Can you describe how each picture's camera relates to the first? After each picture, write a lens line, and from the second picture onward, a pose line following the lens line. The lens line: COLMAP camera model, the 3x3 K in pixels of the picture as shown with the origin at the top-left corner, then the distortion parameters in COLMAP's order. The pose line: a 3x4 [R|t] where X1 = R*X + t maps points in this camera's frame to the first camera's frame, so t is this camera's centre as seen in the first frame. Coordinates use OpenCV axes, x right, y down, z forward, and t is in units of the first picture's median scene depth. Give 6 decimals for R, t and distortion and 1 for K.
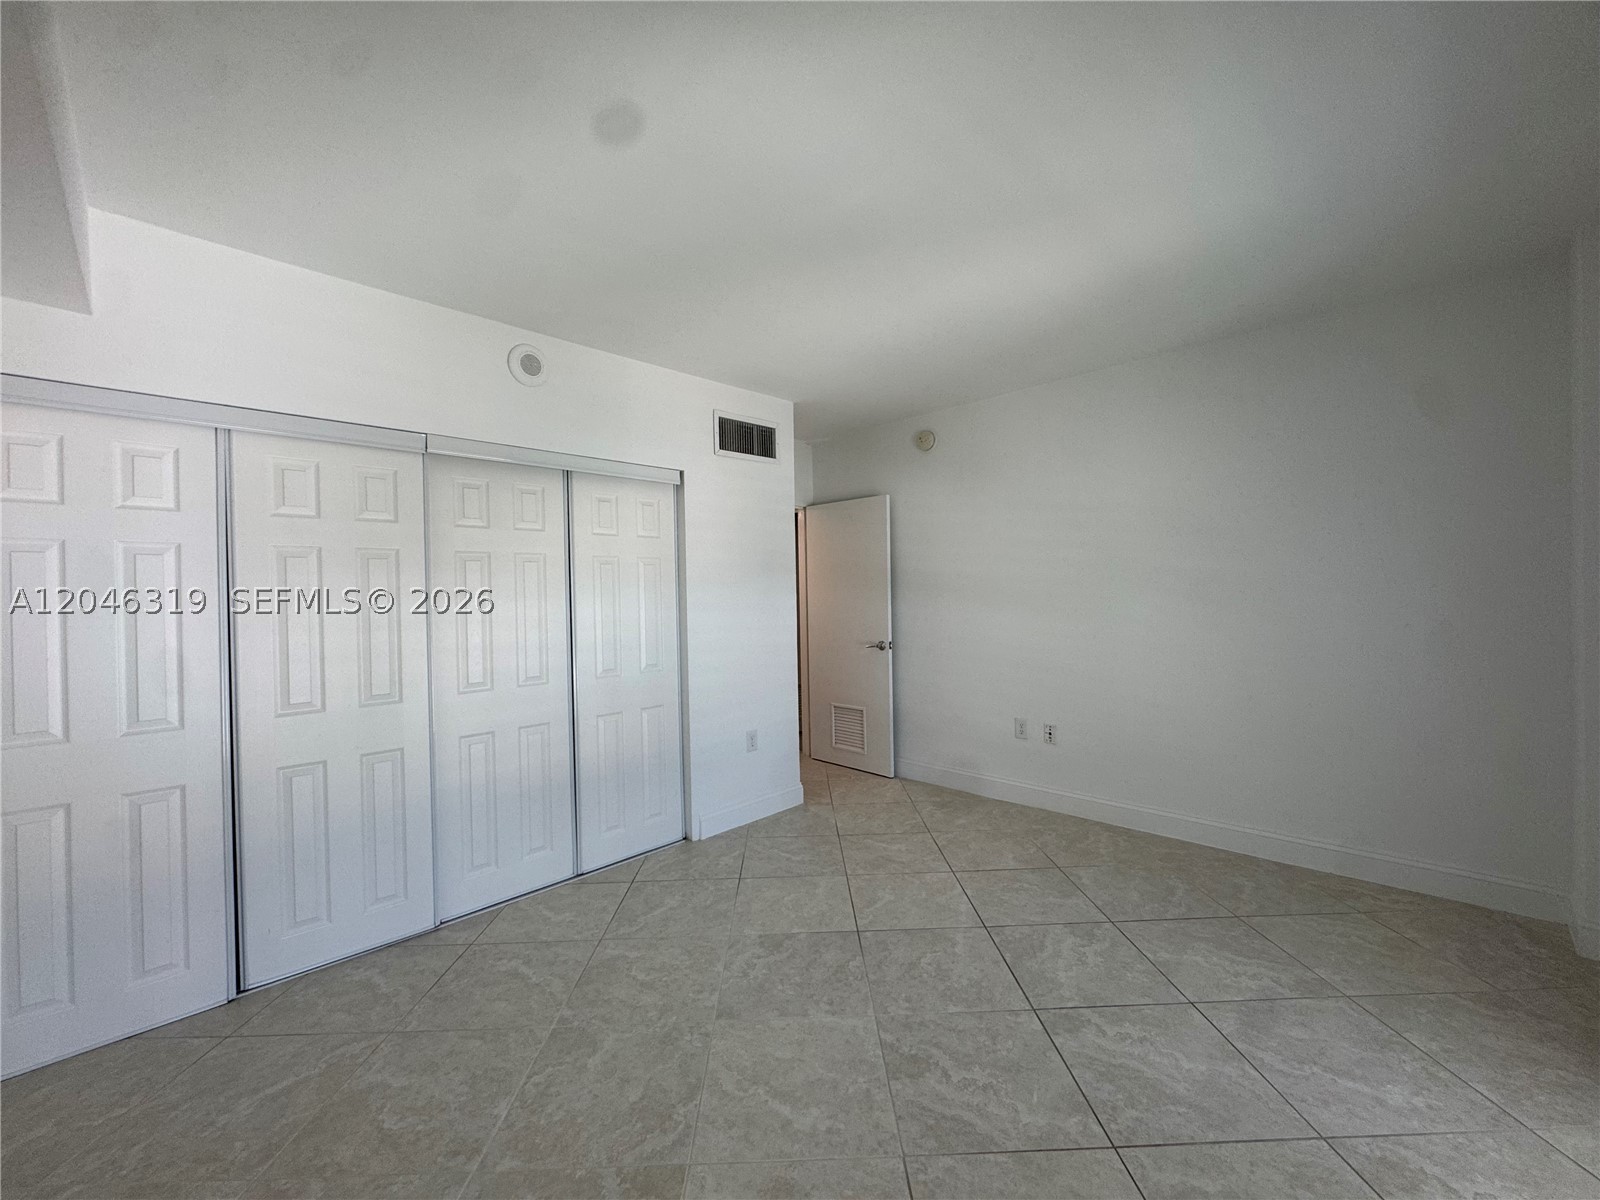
lens RADIAL K [[639.0, 0, 800.0], [0, 639.0, 600.0], [0, 0, 1]] dist [-0.002243, 0.000113]
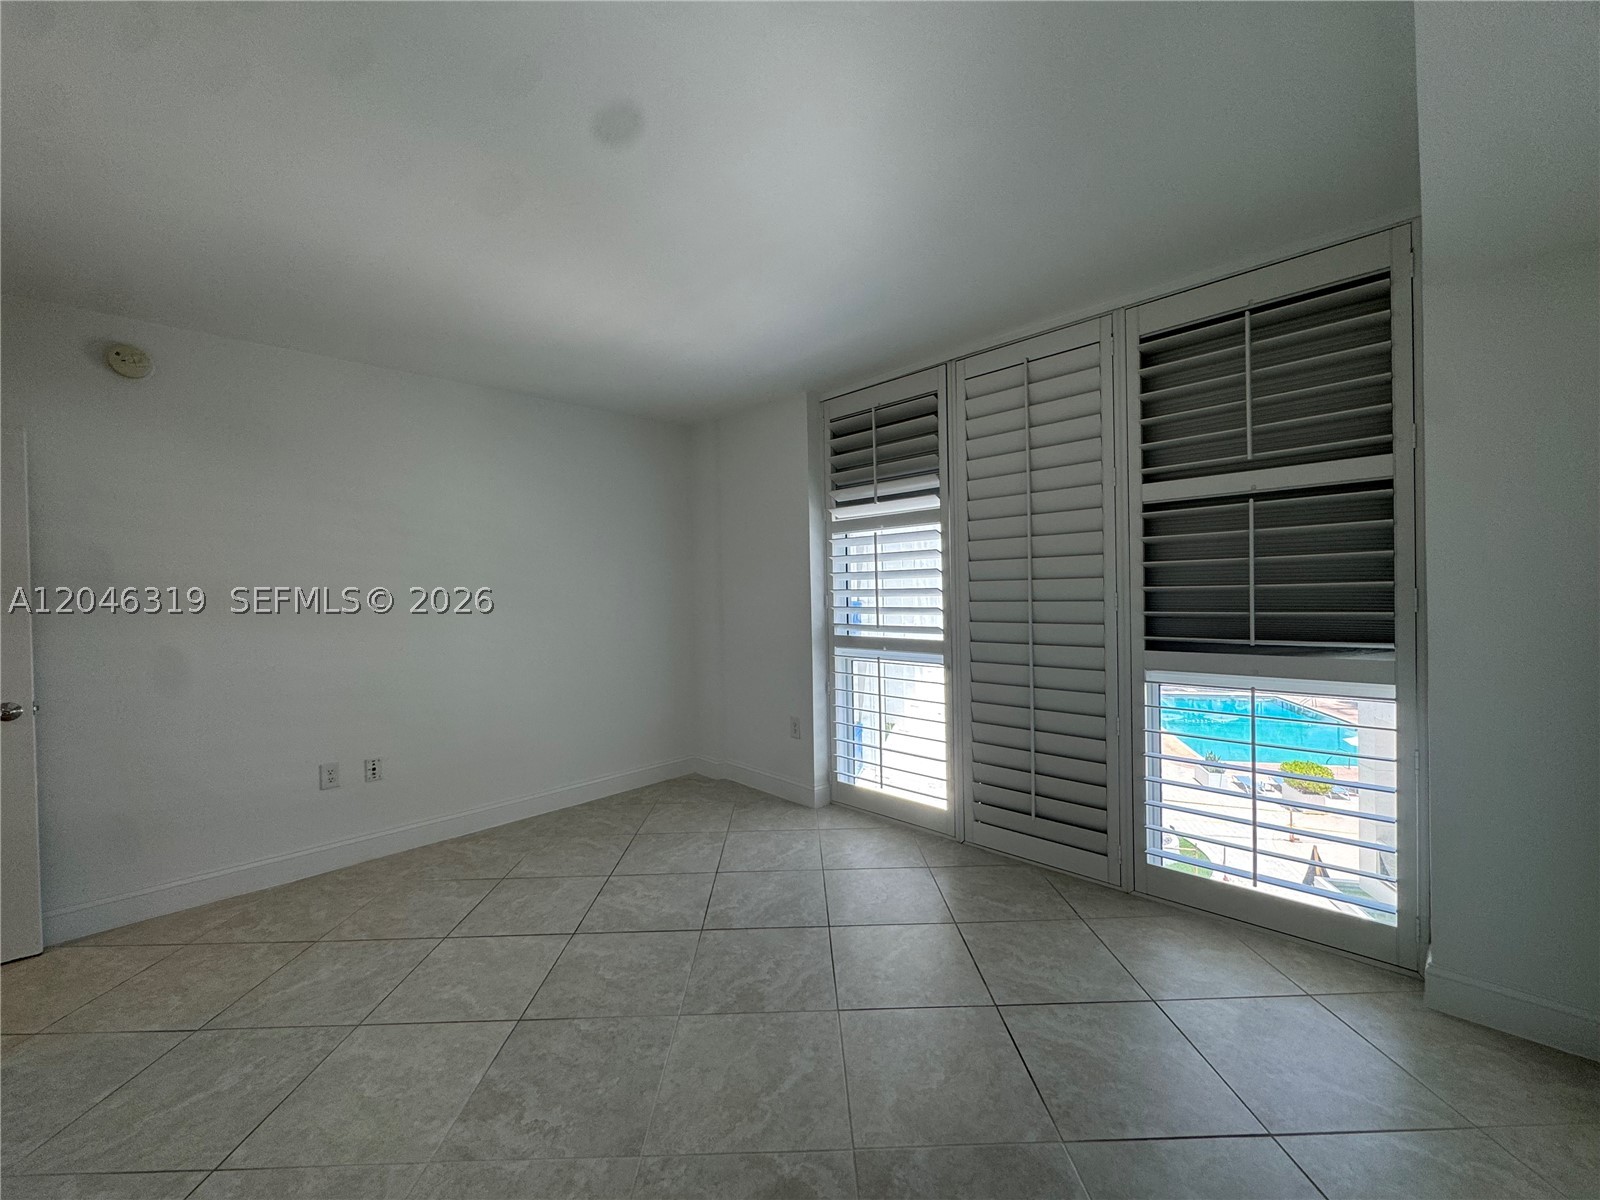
lens RADIAL K [[639.0, 0, 800.0], [0, 639.0, 600.0], [0, 0, 1]] dist [-0.002243, 0.000113]
pose [[0.002891, 0.007461, 0.999968, -0.755718], [0.033413, 0.999413, -0.007554, 0.010763], [-0.999437, 0.033434, 0.002640, 0.666750]]
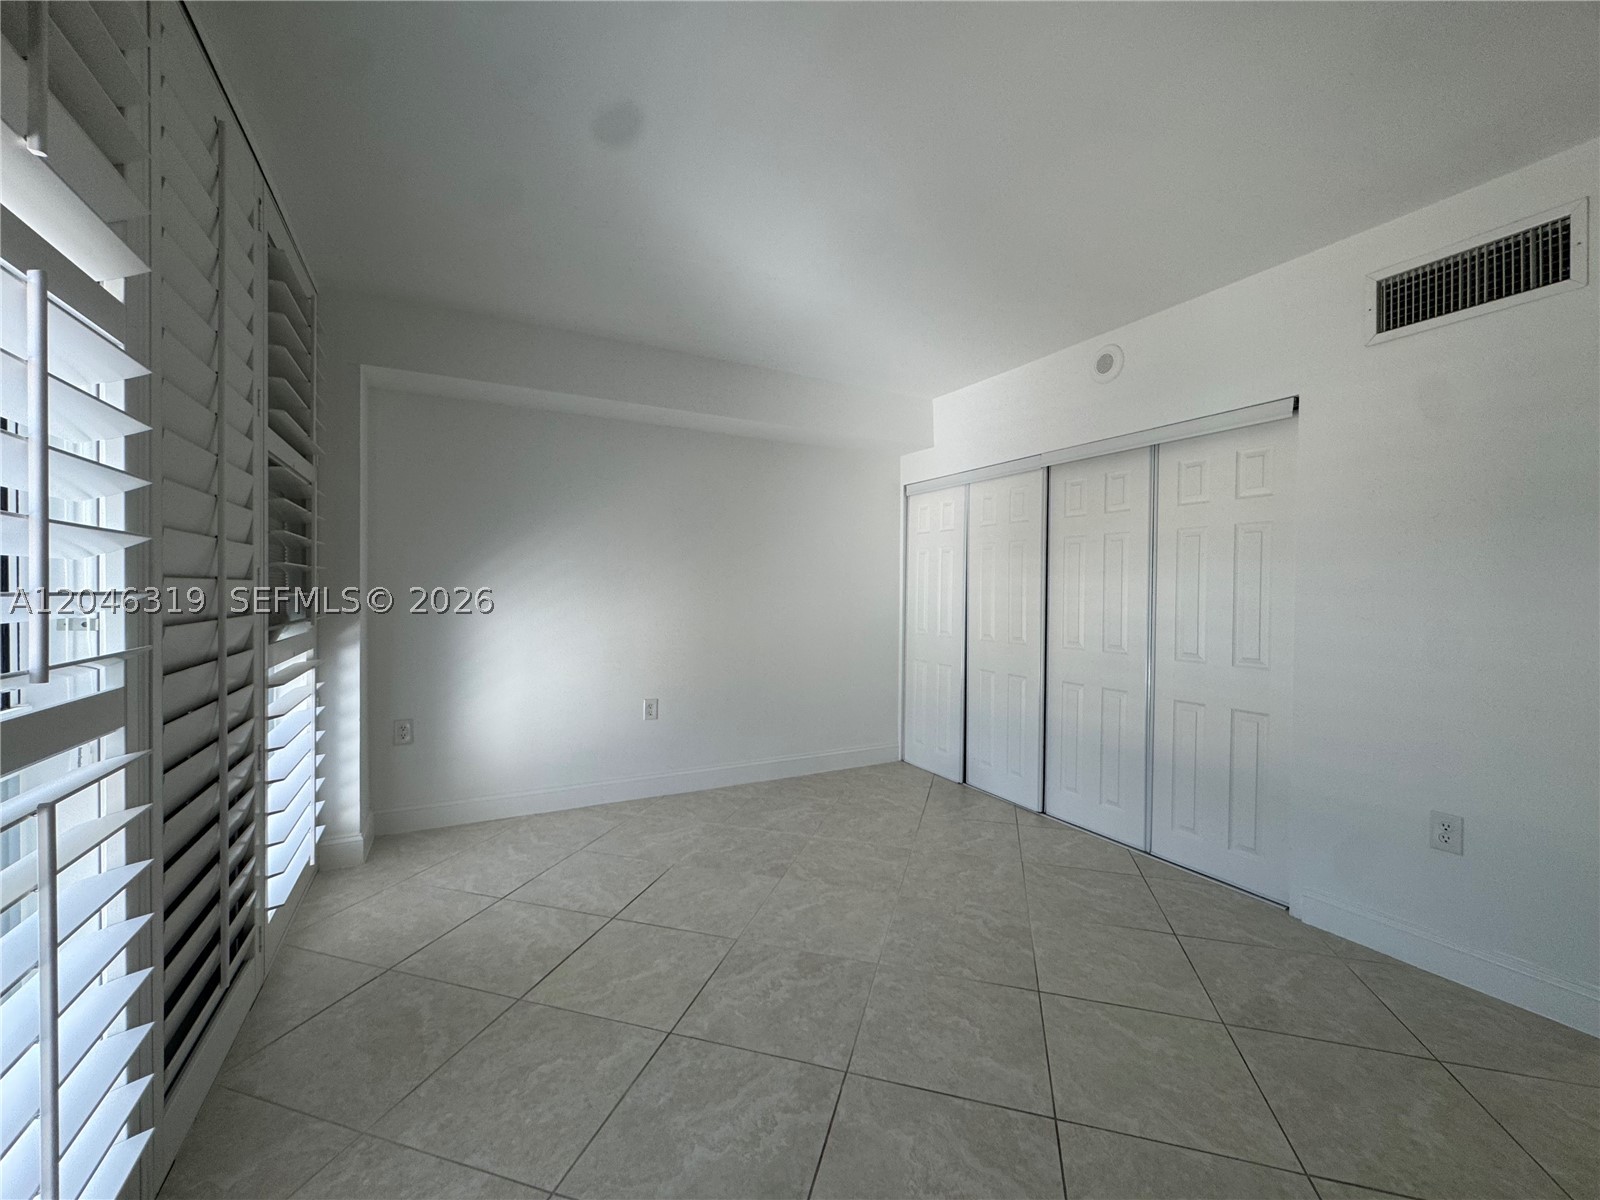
lens RADIAL K [[639.0, 0, 800.0], [0, 639.0, 600.0], [0, 0, 1]] dist [-0.002243, 0.000113]
pose [[-0.294829, 0.033423, -0.954965, 0.971480], [-0.013097, 0.999153, 0.039014, 0.008262], [0.955460, 0.024010, -0.294142, 0.995111]]
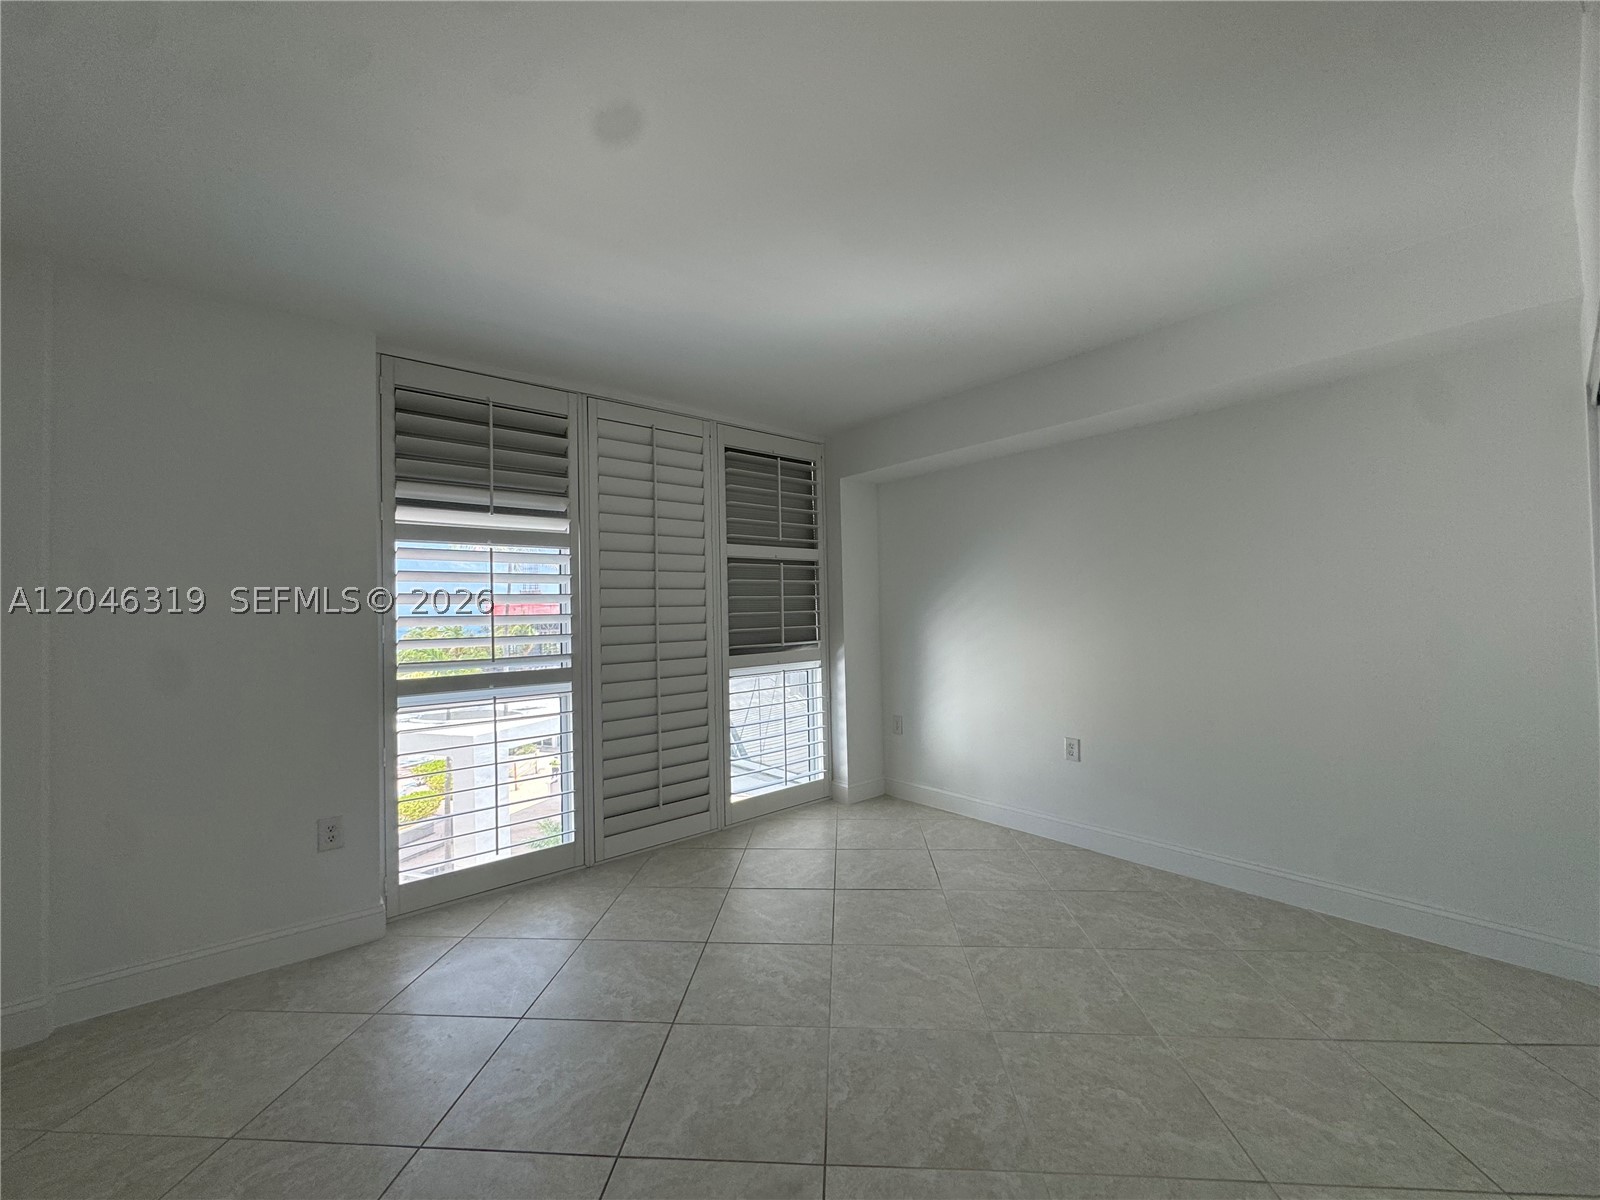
lens RADIAL K [[639.0, 0, 800.0], [0, 639.0, 600.0], [0, 0, 1]] dist [-0.002243, 0.000113]
pose [[-0.995397, 0.046702, 0.083691, 0.040908], [0.046197, 0.998901, -0.007967, -0.012209], [-0.083971, -0.004064, -0.996460, 1.702821]]
